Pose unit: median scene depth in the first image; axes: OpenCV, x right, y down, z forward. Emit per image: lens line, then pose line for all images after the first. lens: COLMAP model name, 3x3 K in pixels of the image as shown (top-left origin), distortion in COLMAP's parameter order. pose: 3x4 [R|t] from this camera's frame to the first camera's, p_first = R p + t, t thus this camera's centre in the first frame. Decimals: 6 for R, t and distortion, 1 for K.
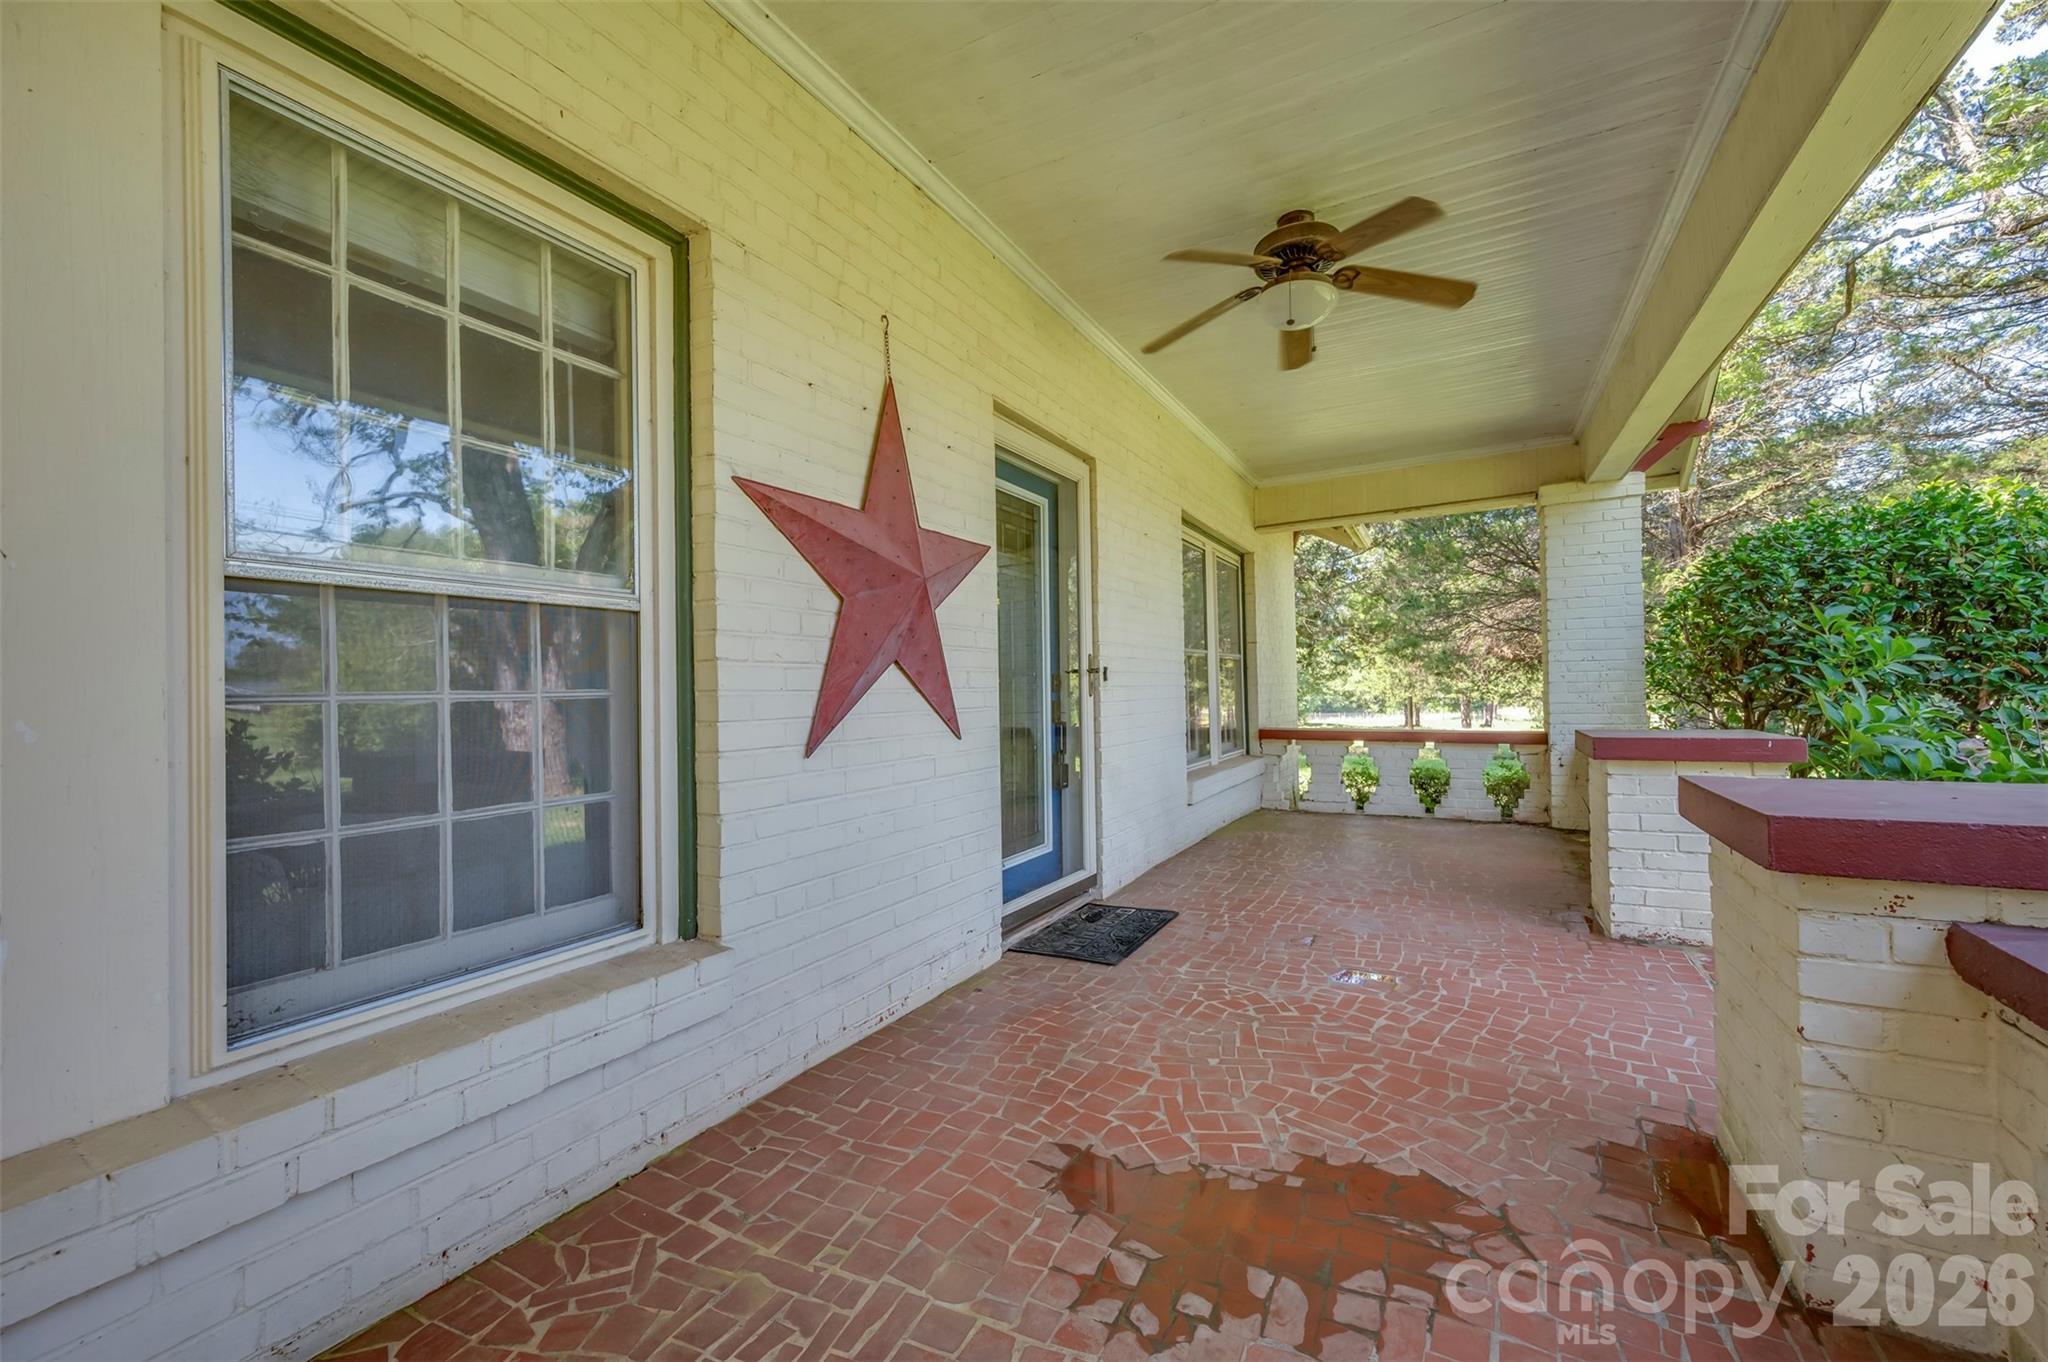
lens RADIAL K [[821.9, 0, 1024.0], [0, 821.9, 681.0], [0, 0, 1]] dist [-0.000317, -0.000072]
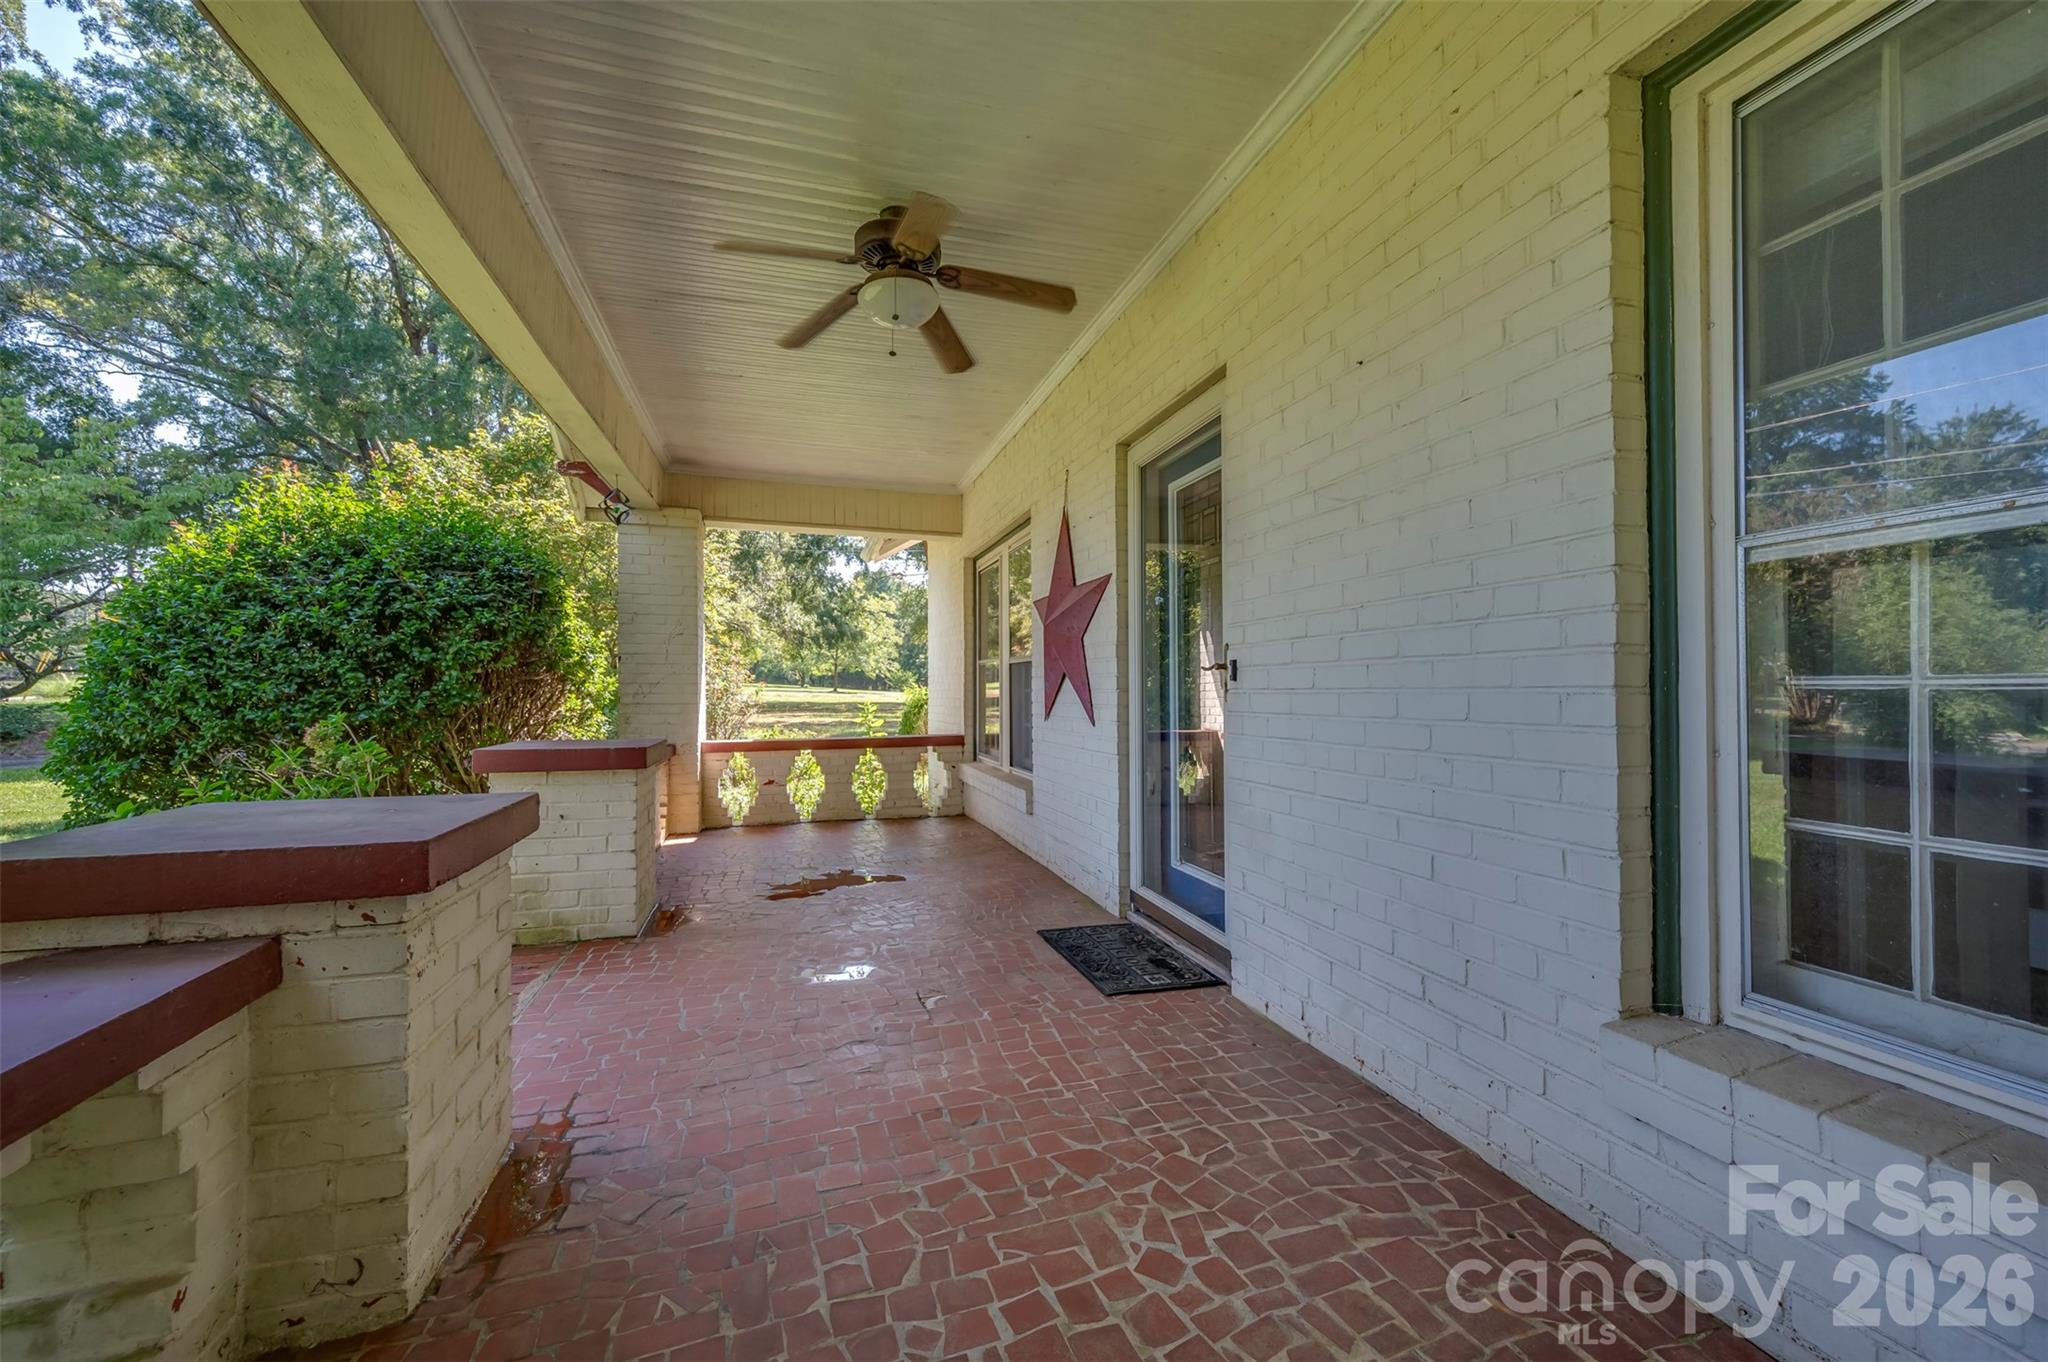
lens RADIAL K [[780.5, 0, 1024.0], [0, 780.5, 681.0], [0, 0, 1]] dist [0.000133, 0.000022]
pose [[-0.701228, 0.002603, -0.712932, 0.770210], [0.017190, 0.999764, -0.013257, 0.006903], [0.712729, -0.021551, -0.701108, 1.501079]]
